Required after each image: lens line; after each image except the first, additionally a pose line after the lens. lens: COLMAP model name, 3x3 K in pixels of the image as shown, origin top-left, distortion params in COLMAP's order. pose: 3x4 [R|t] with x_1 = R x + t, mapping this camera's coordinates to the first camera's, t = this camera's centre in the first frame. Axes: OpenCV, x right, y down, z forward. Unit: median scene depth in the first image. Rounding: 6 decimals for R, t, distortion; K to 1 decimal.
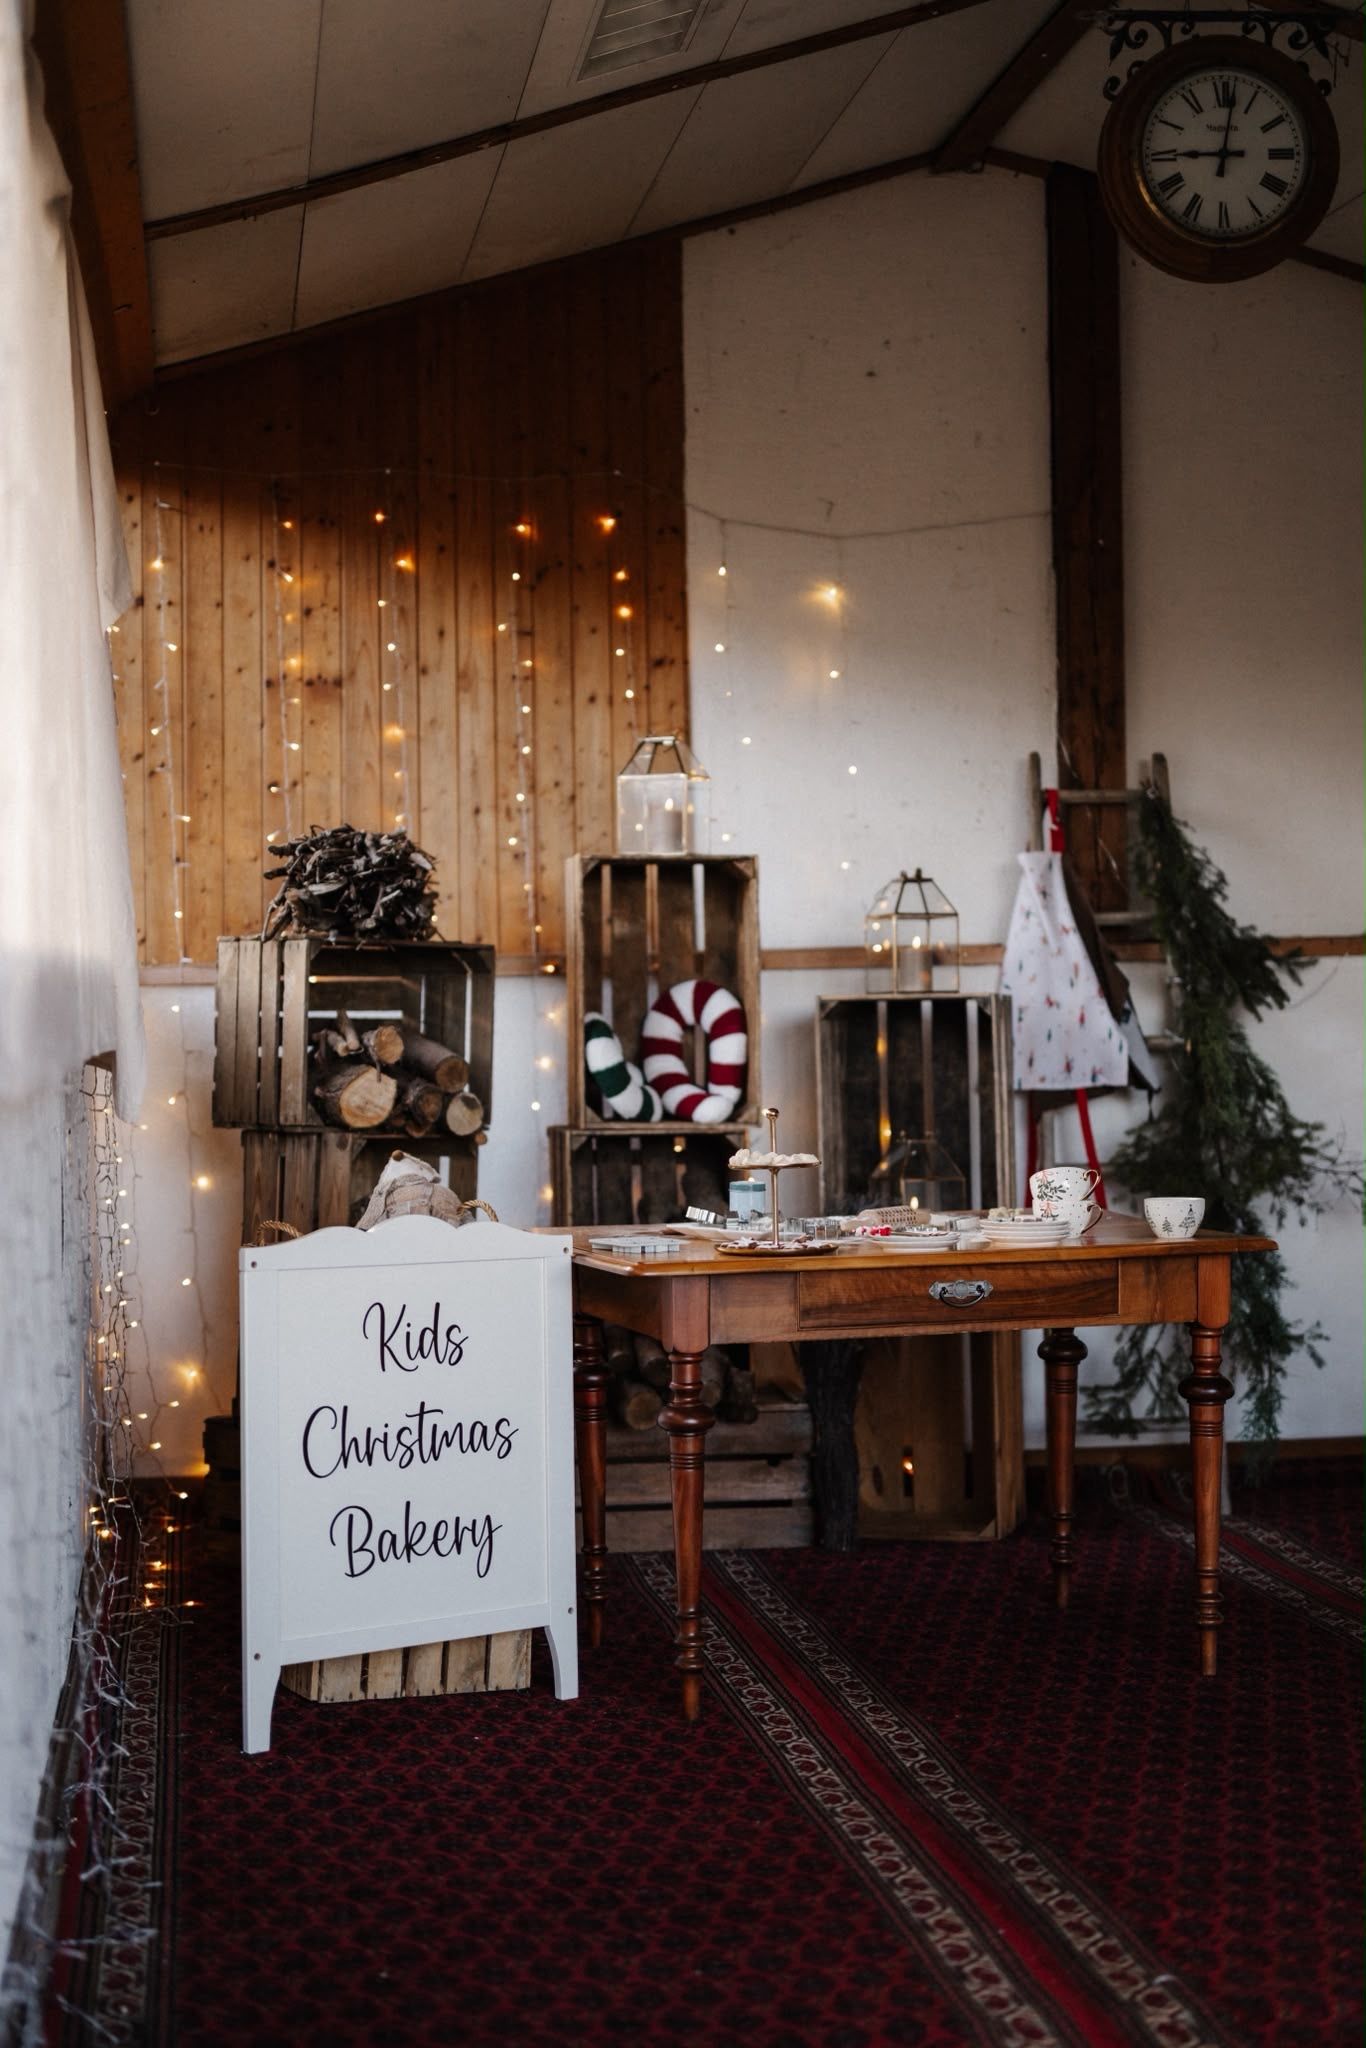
lens RADIAL K [[2548.3, 0, 683.0], [0, 2548.3, 1024.0], [0, 0, 1]] dist [-0.016233, -0.002198]
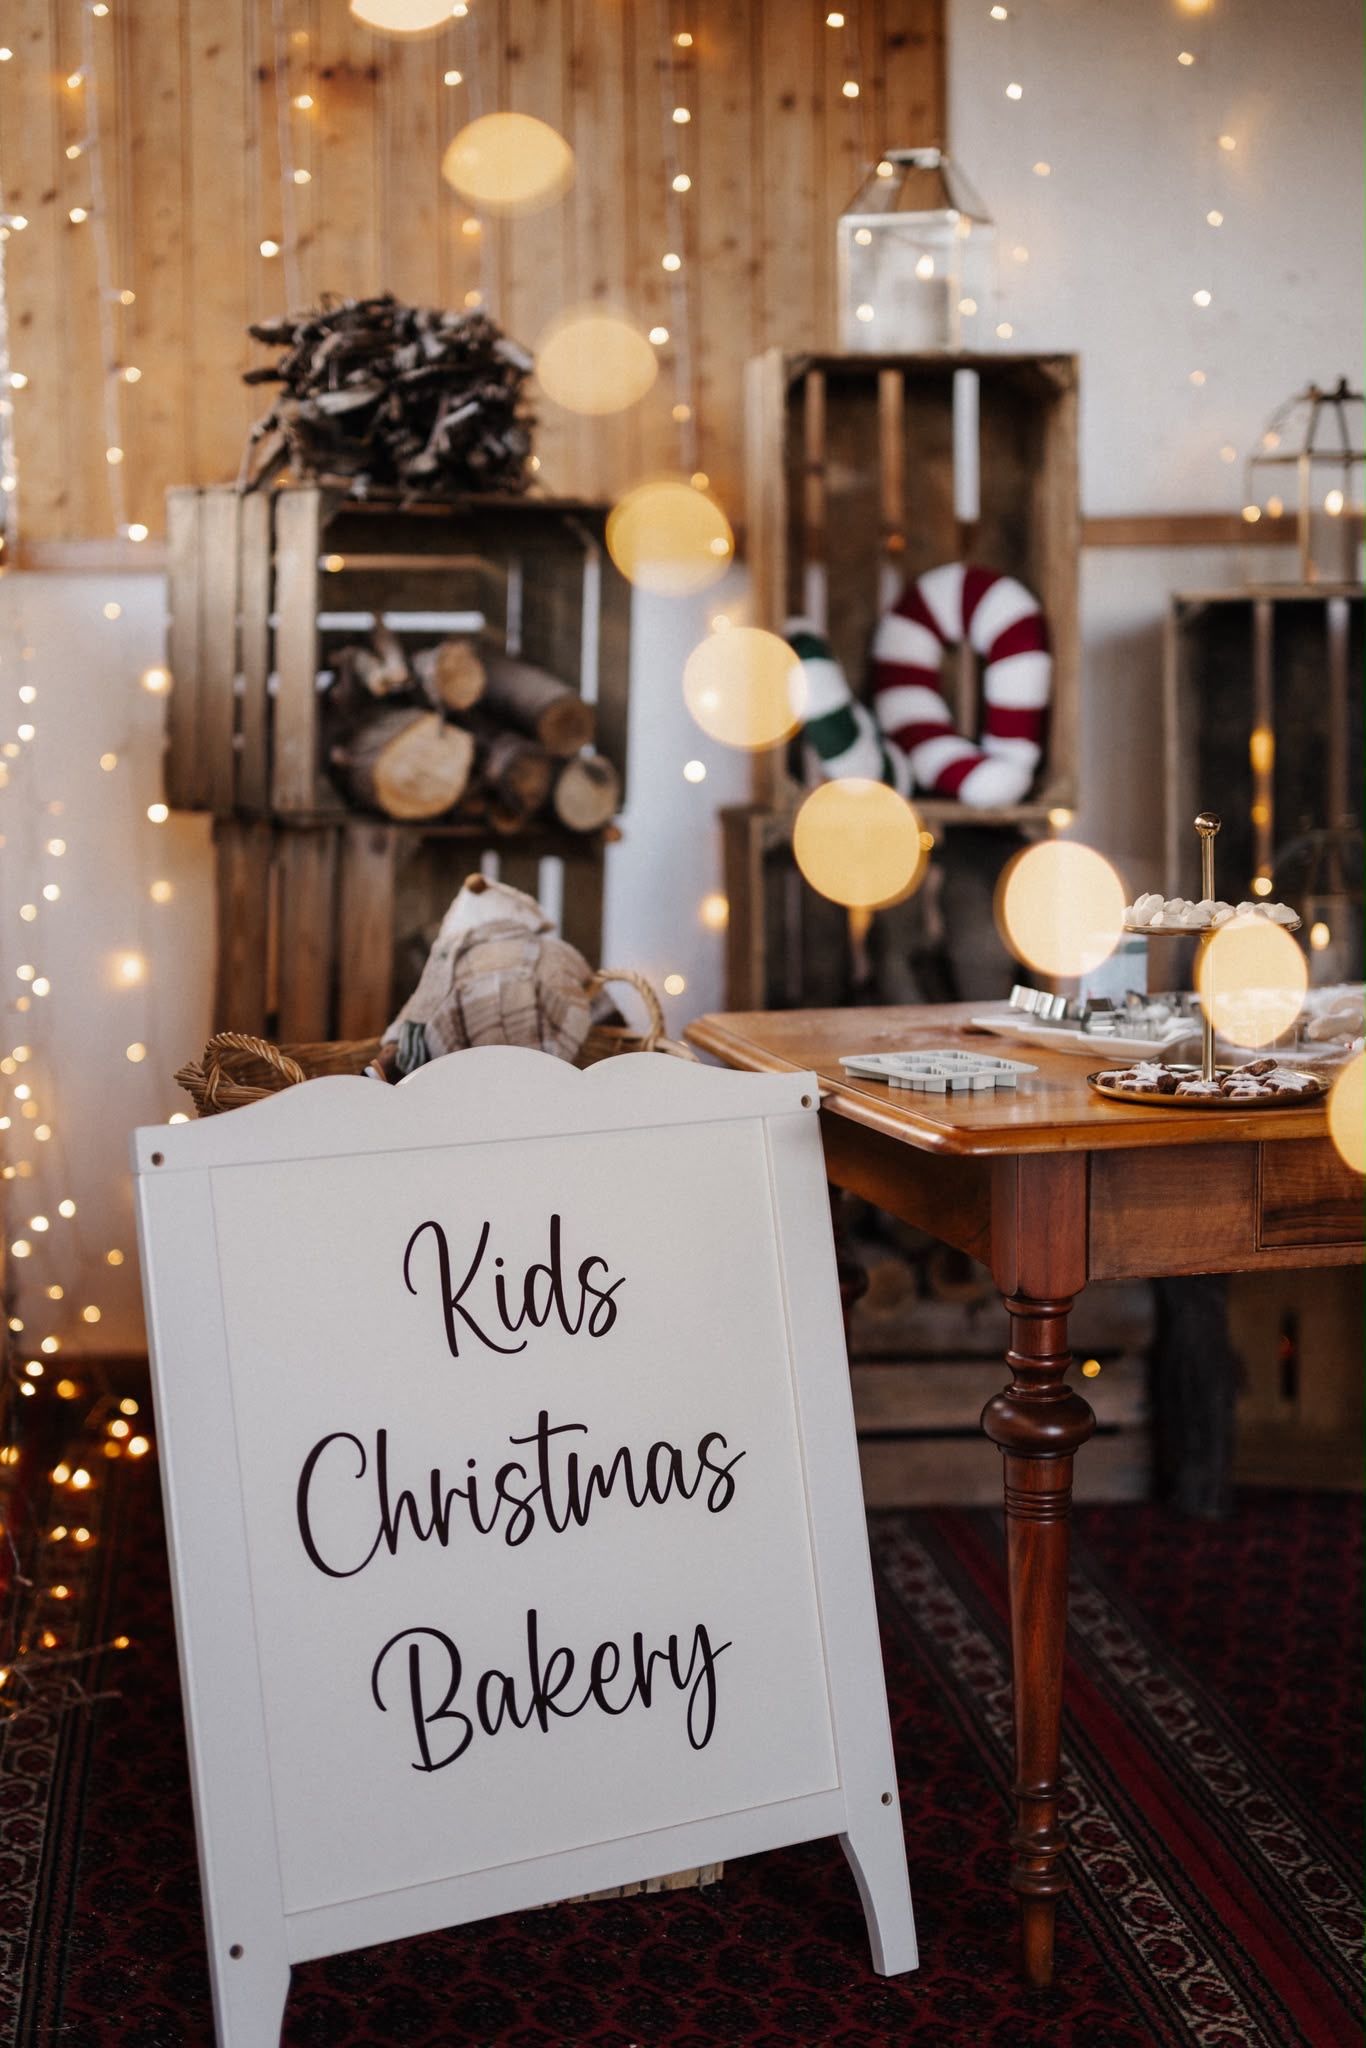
lens RADIAL K [[3565.6, 0, 683.0], [0, 3565.6, 1024.0], [0, 0, 1]] dist [-0.029561, -0.021907]
pose [[0.998651, 0.009272, -0.051086, -0.020215], [-0.003609, 0.993944, 0.109829, -0.001964], [0.051795, -0.109496, 0.992637, 0.171767]]
